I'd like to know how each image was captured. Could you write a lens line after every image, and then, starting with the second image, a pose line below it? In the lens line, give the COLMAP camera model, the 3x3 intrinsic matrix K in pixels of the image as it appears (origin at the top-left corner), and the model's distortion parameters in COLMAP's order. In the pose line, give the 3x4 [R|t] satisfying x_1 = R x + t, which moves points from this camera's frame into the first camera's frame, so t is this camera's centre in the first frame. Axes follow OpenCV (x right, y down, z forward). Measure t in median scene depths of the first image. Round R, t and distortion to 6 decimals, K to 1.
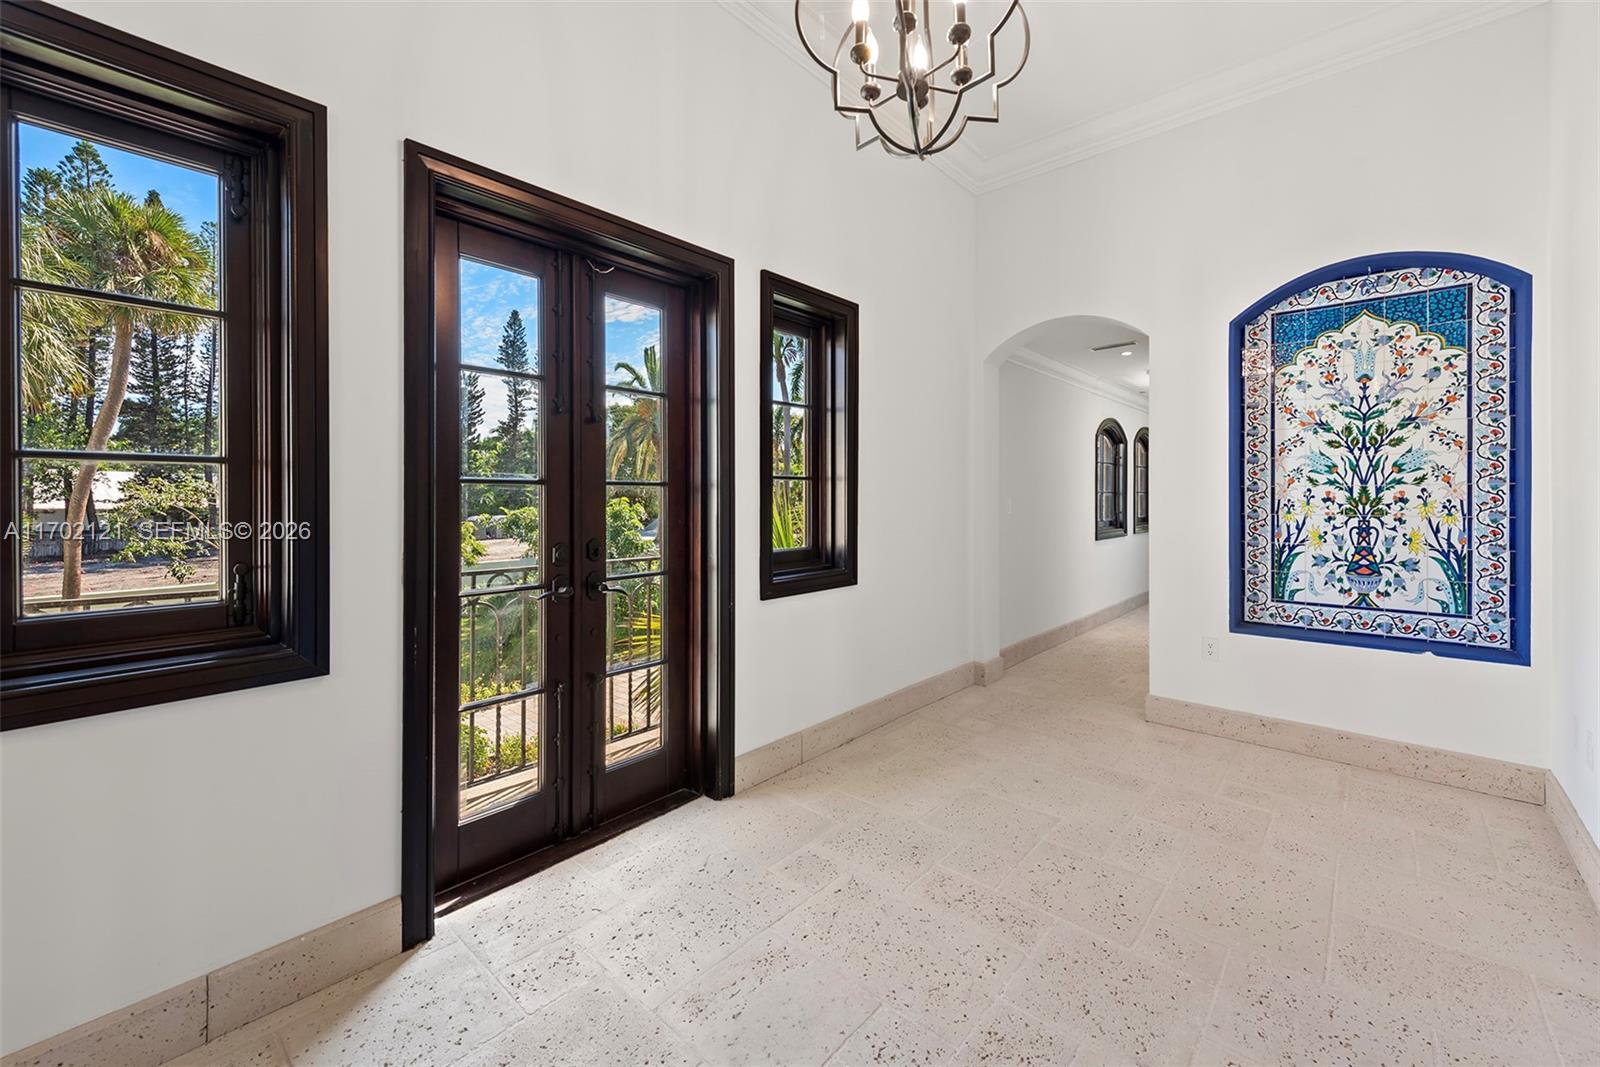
lens RADIAL K [[641.1, 0, 799.3], [0, 641.1, 496.8], [0, 0, 1]] dist [0.000139, 0.000064]
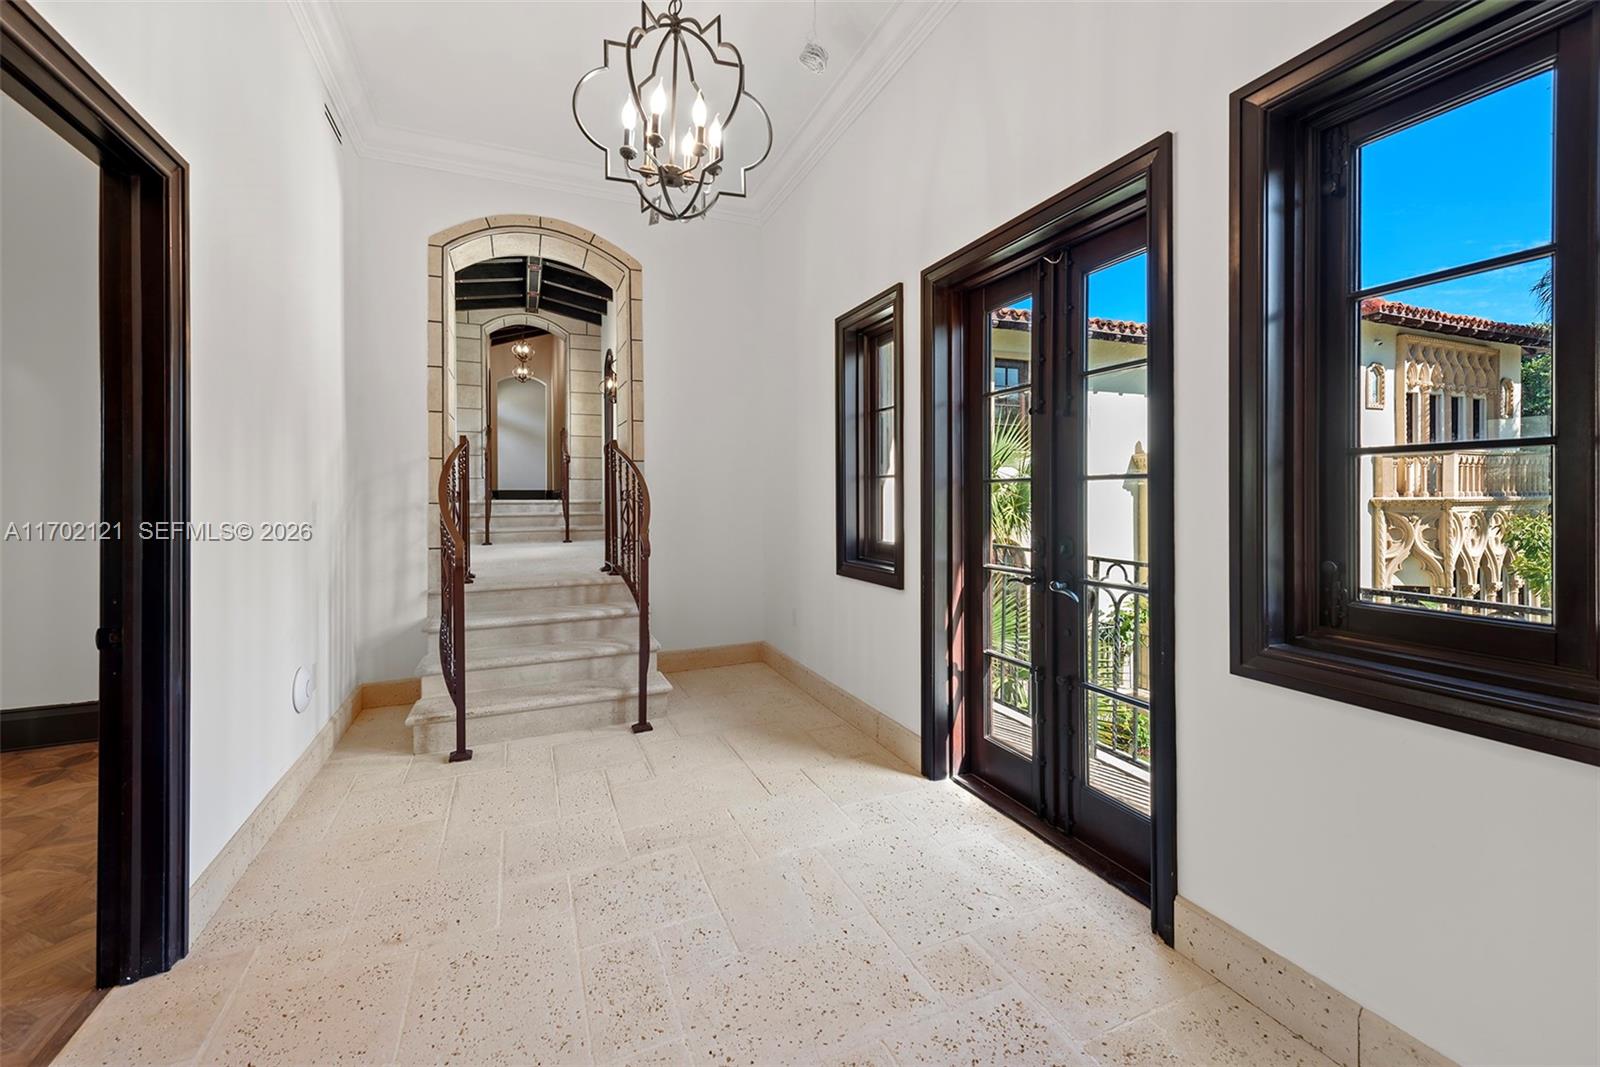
lens RADIAL K [[664.6, 0, 800.3], [0, 664.6, 476.7], [0, 0, 1]] dist [-0.000768, -0.000164]
pose [[-0.418004, -0.007565, -0.908414, 0.823345], [0.000135, 0.999965, -0.008389, -0.012170], [0.908445, -0.003629, -0.417988, 1.147593]]
